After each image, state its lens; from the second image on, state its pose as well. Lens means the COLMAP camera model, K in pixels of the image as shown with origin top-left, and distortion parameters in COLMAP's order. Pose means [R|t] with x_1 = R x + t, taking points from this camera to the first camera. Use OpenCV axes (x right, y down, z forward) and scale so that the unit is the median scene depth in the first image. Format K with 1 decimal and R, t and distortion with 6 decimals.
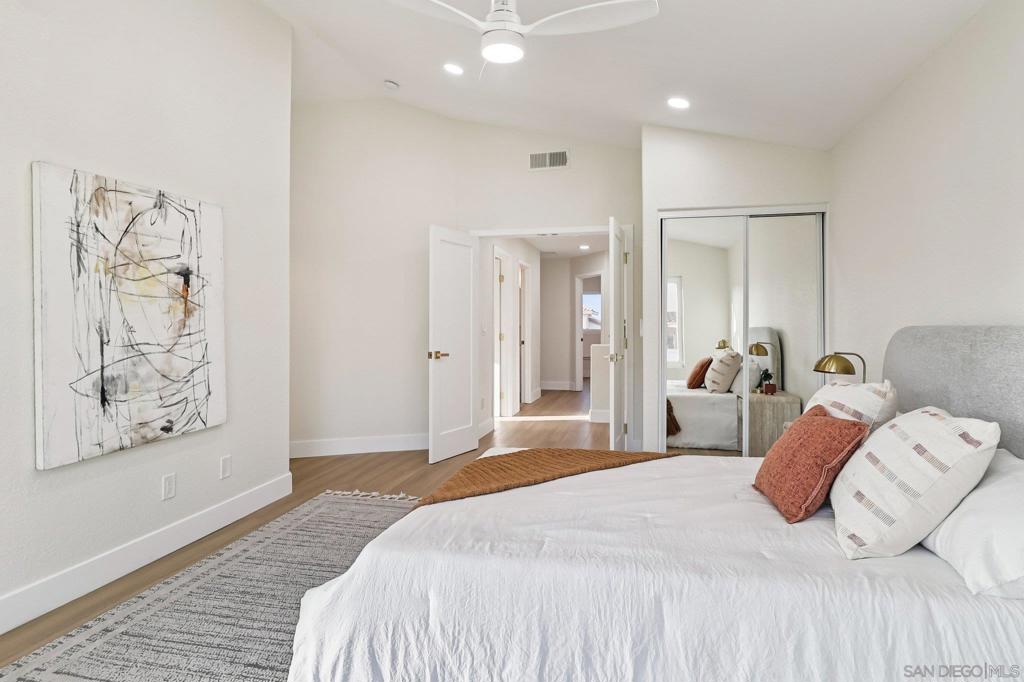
lens RADIAL K [[540.1, 0, 525.1], [0, 540.1, 326.5], [0, 0, 1]] dist [-0.001952, -0.007718]
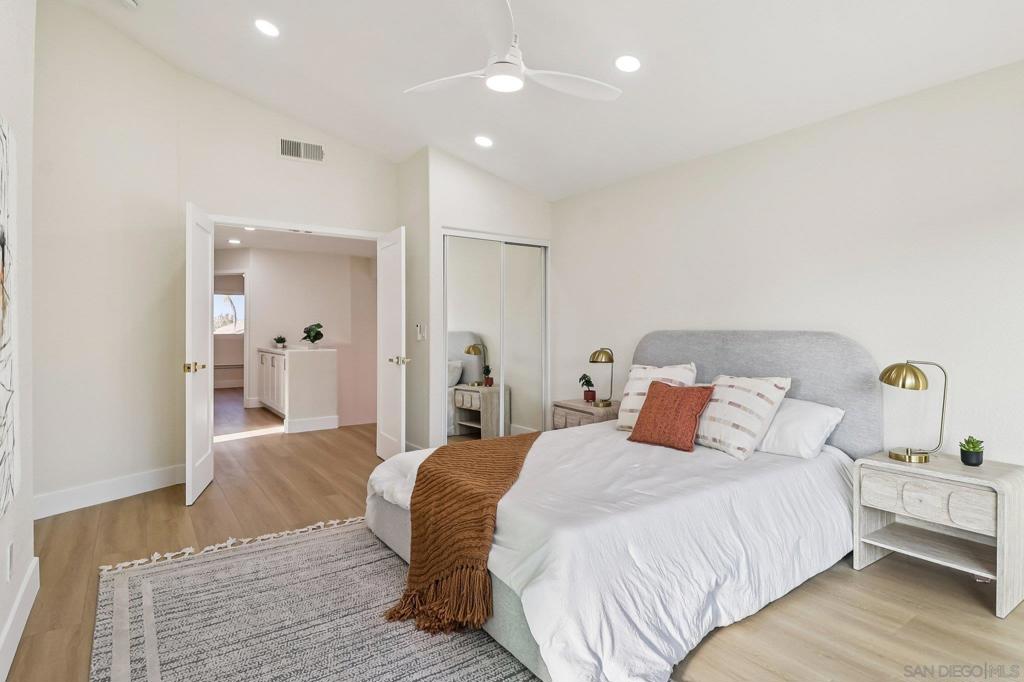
lens RADIAL K [[540.1, 0, 510.2], [0, 540.1, 335.0], [0, 0, 1]] dist [-0.001952, -0.007718]
pose [[0.679717, -0.006471, 0.733446, -0.693881], [0.001034, 0.999969, 0.007864, -0.000404], [-0.733474, -0.004587, 0.679702, 0.196340]]
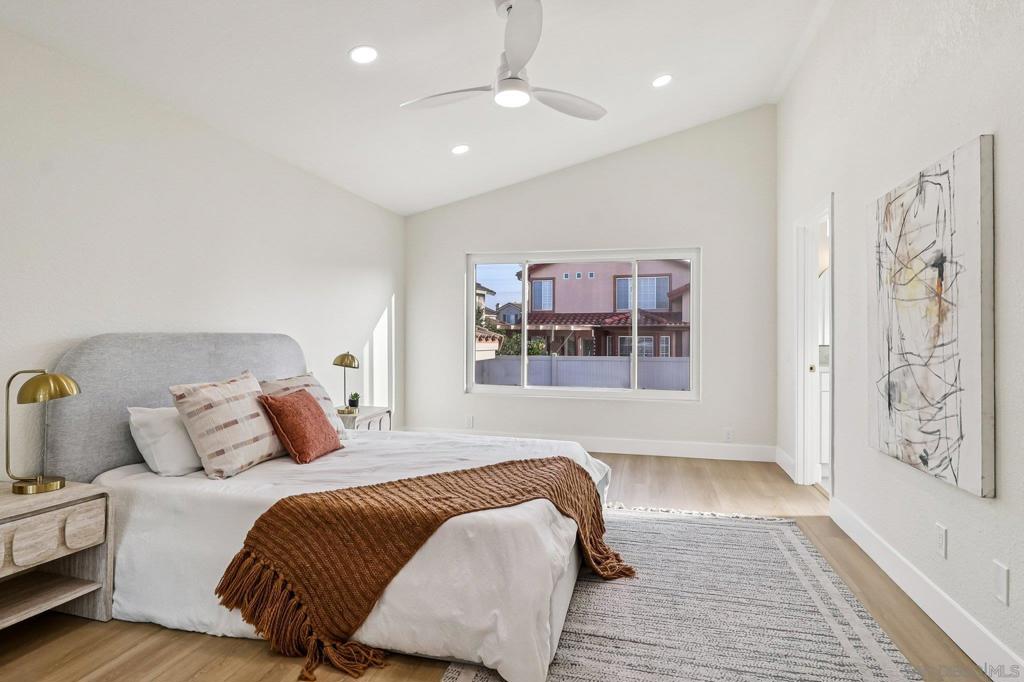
lens RADIAL K [[540.1, 0, 516.1], [0, 540.1, 336.5], [0, 0, 1]] dist [-0.001952, -0.007718]
pose [[-0.999617, -0.000890, 0.027656, -0.068981], [-0.000681, 0.999971, 0.007587, -0.002142], [-0.027662, 0.007565, -0.999589, 1.784400]]
